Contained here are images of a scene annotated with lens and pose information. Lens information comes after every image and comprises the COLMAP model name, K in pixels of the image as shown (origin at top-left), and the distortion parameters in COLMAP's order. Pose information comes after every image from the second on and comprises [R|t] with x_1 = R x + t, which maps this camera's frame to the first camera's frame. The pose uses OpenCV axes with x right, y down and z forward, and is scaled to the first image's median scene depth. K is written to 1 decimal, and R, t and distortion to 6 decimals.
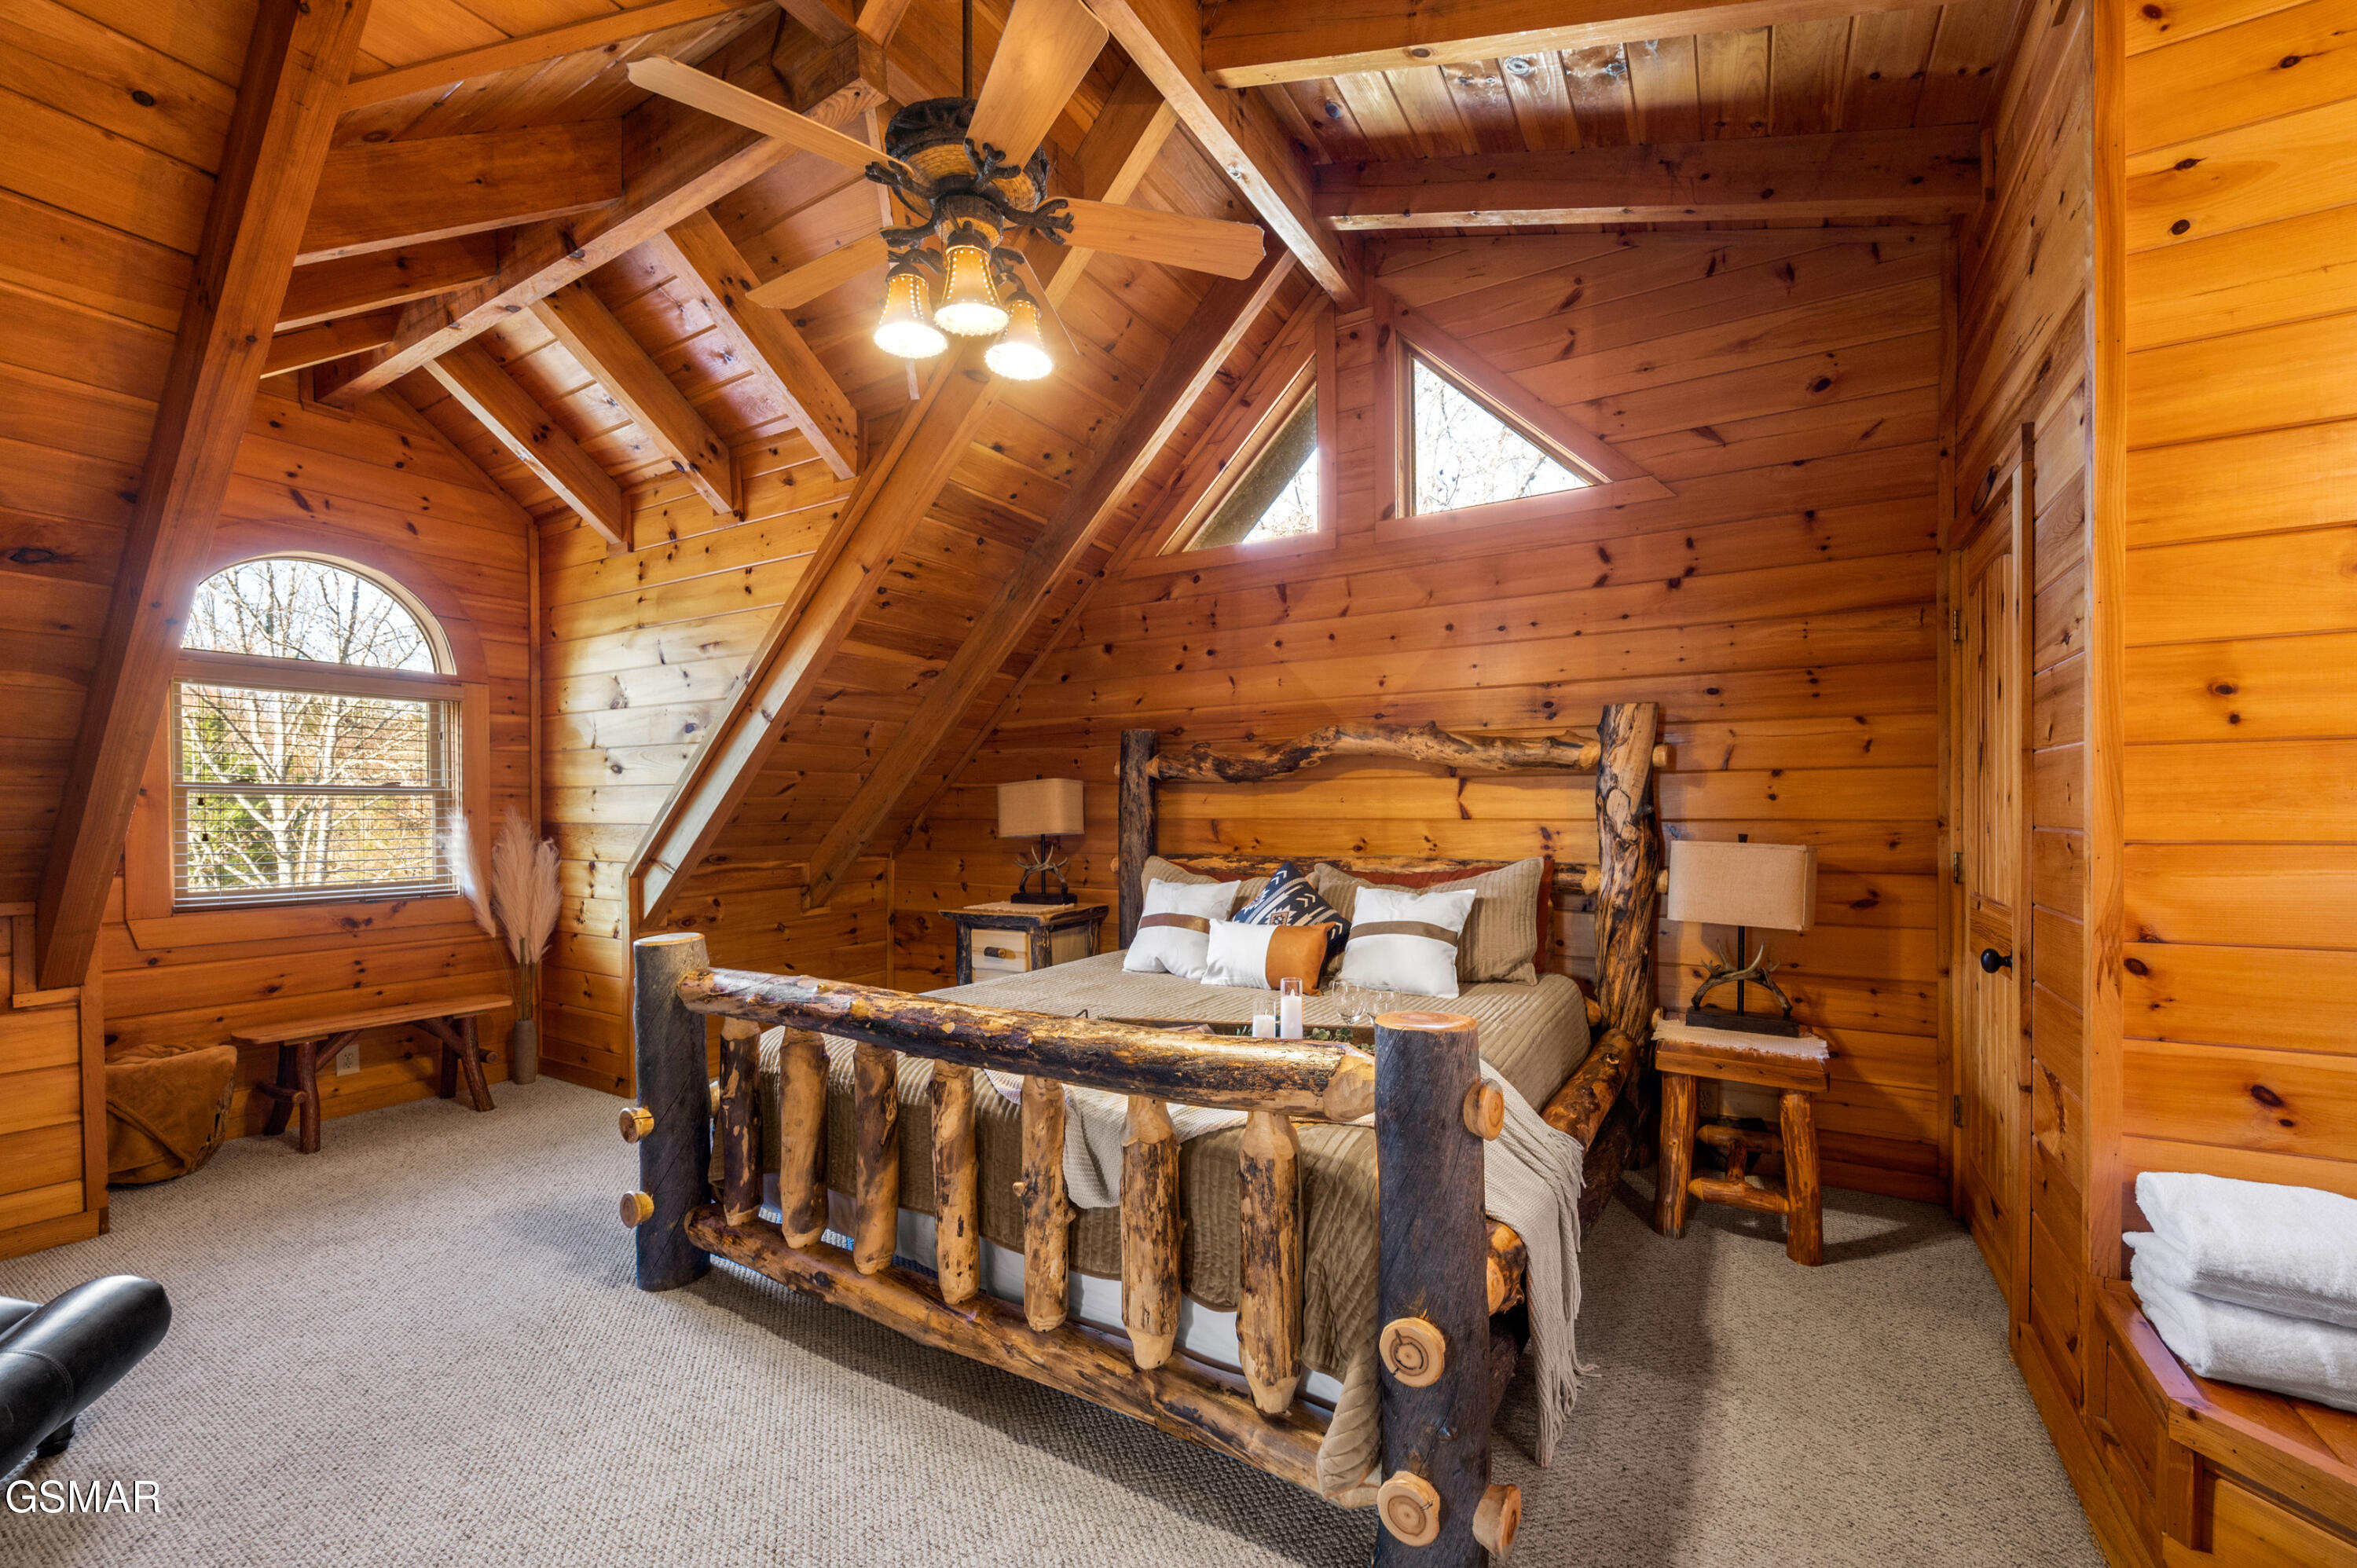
lens RADIAL K [[955.6, 0, 1193.1], [0, 955.6, 817.7], [0, 0, 1]] dist [-0.000583, -0.000341]
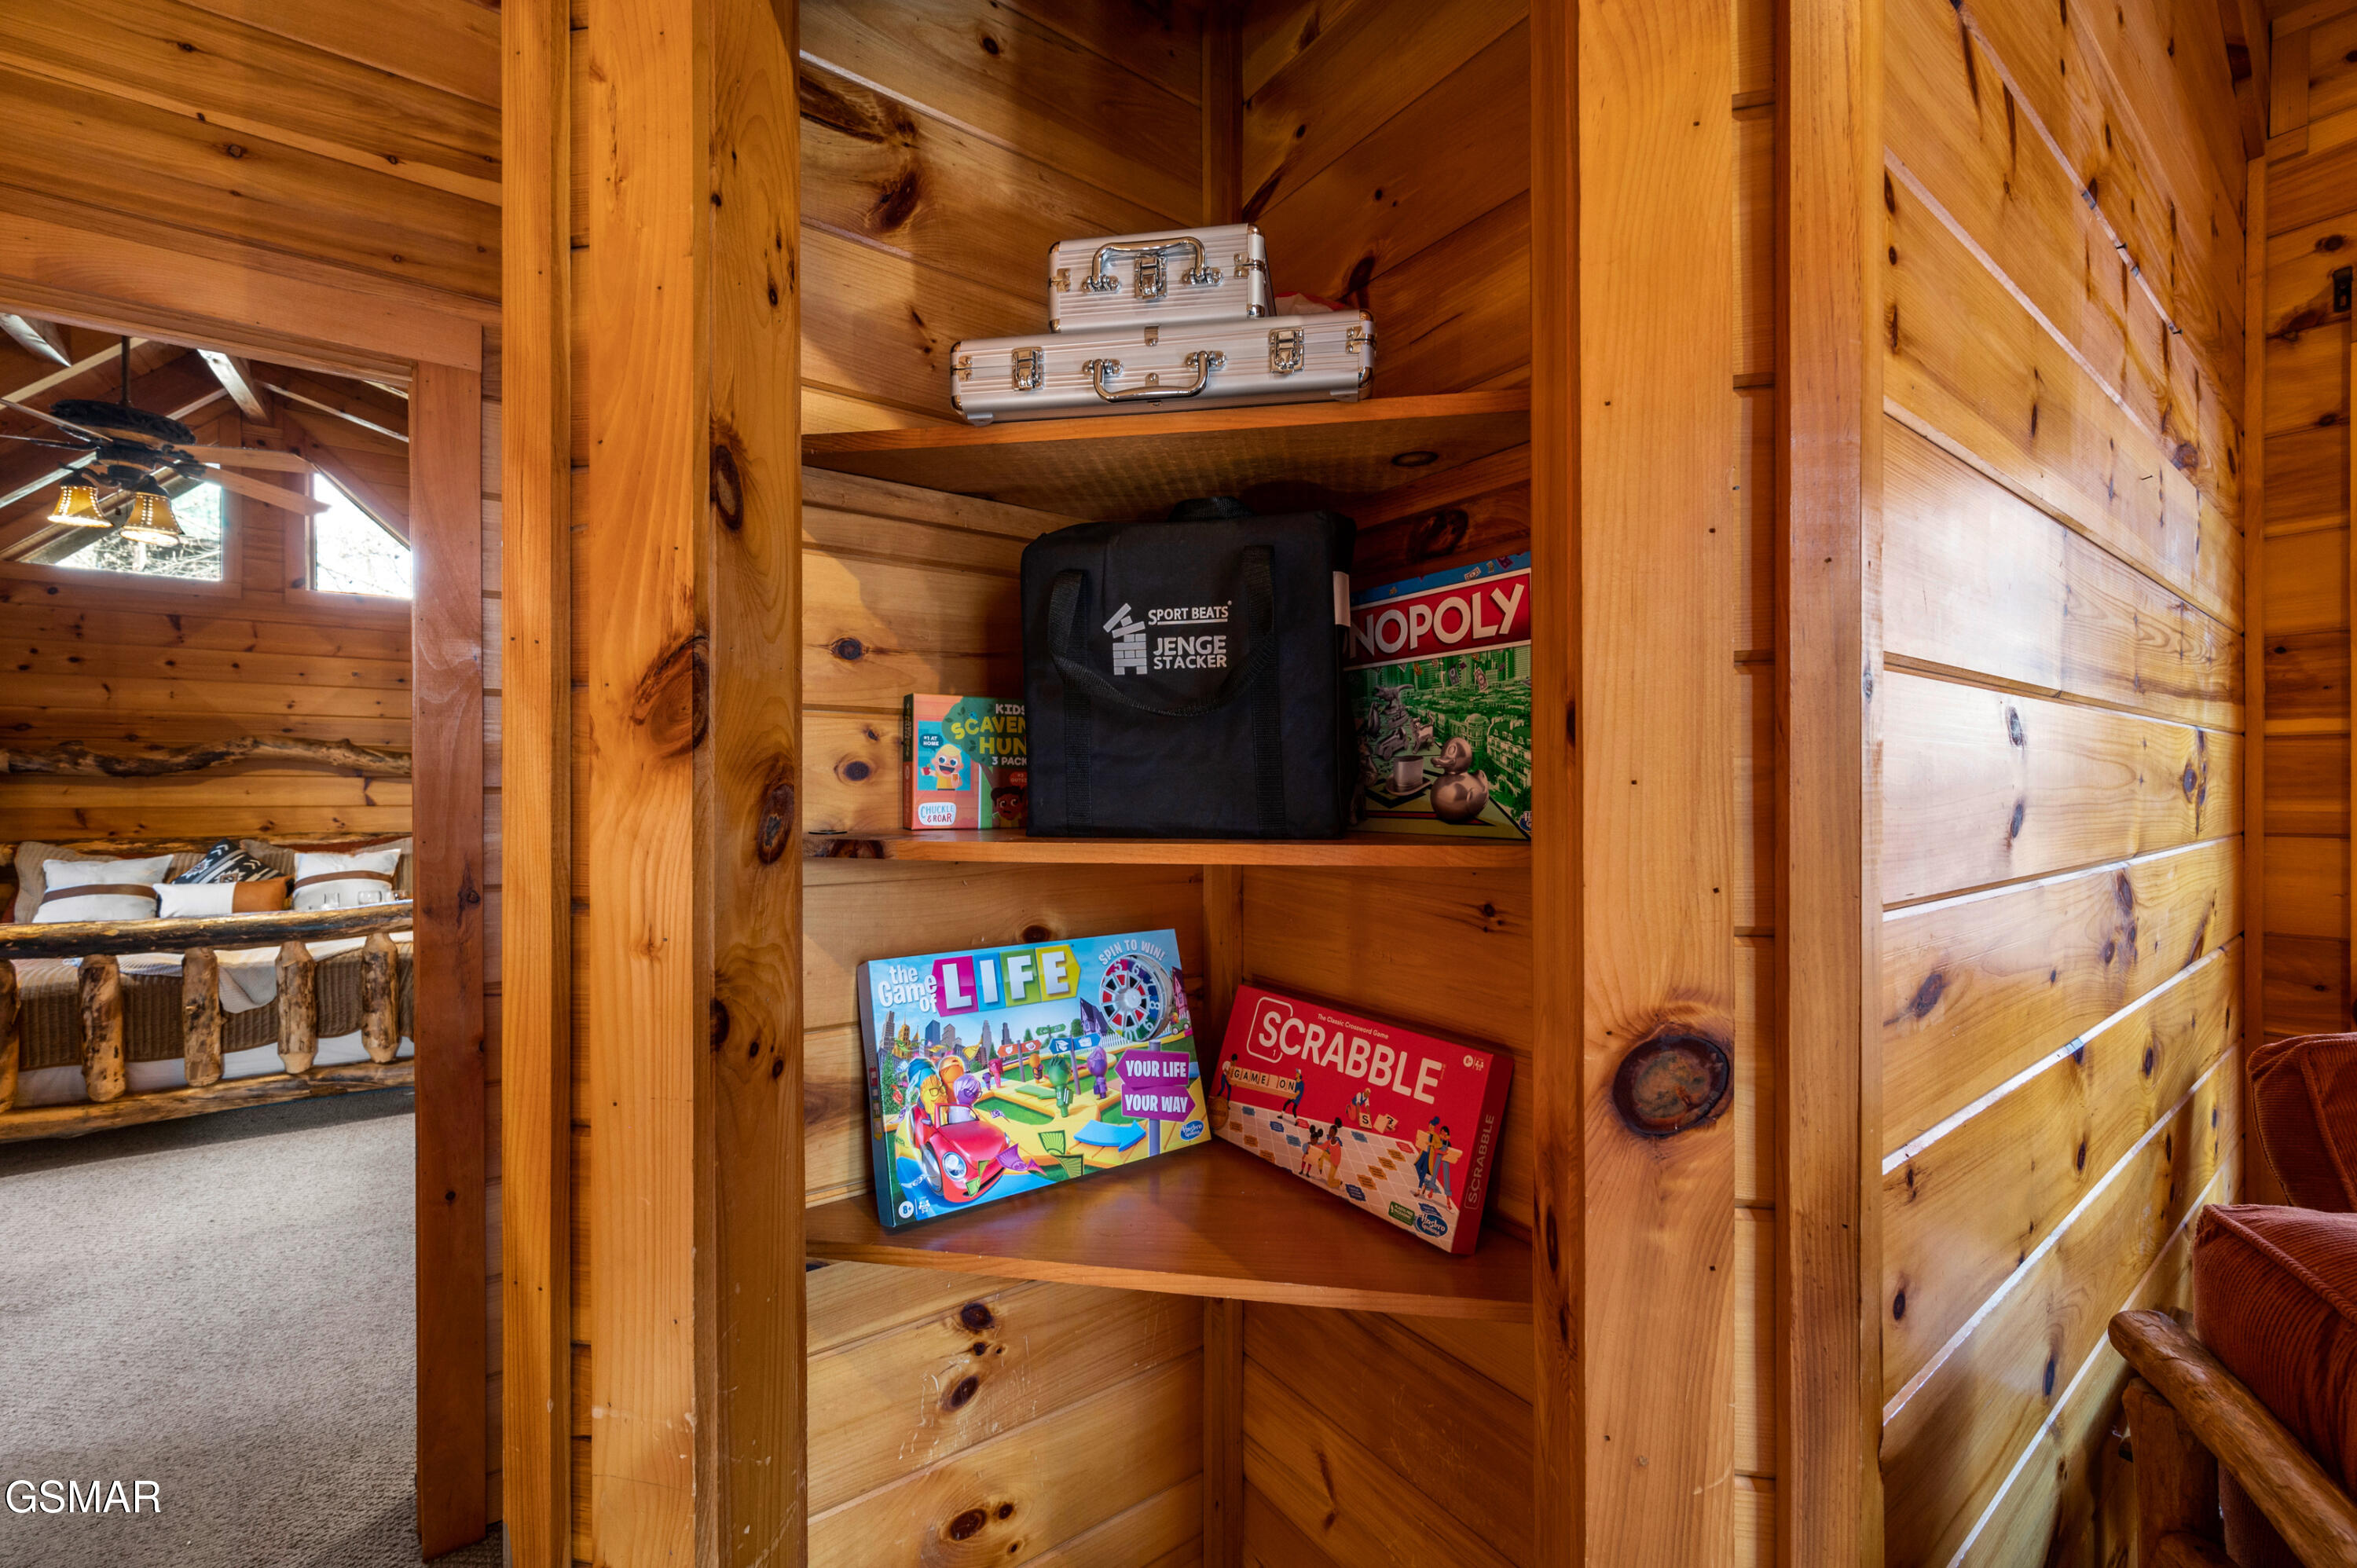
lens RADIAL K [[955.6, 0, 1178.1], [0, 955.6, 791.7], [0, 0, 1]] dist [-0.000583, -0.000341]
pose [[0.421986, 0.001876, 0.906600, -0.523308], [0.006903, 0.999962, -0.005282, -0.003527], [-0.906576, 0.008487, 0.421957, -0.749189]]
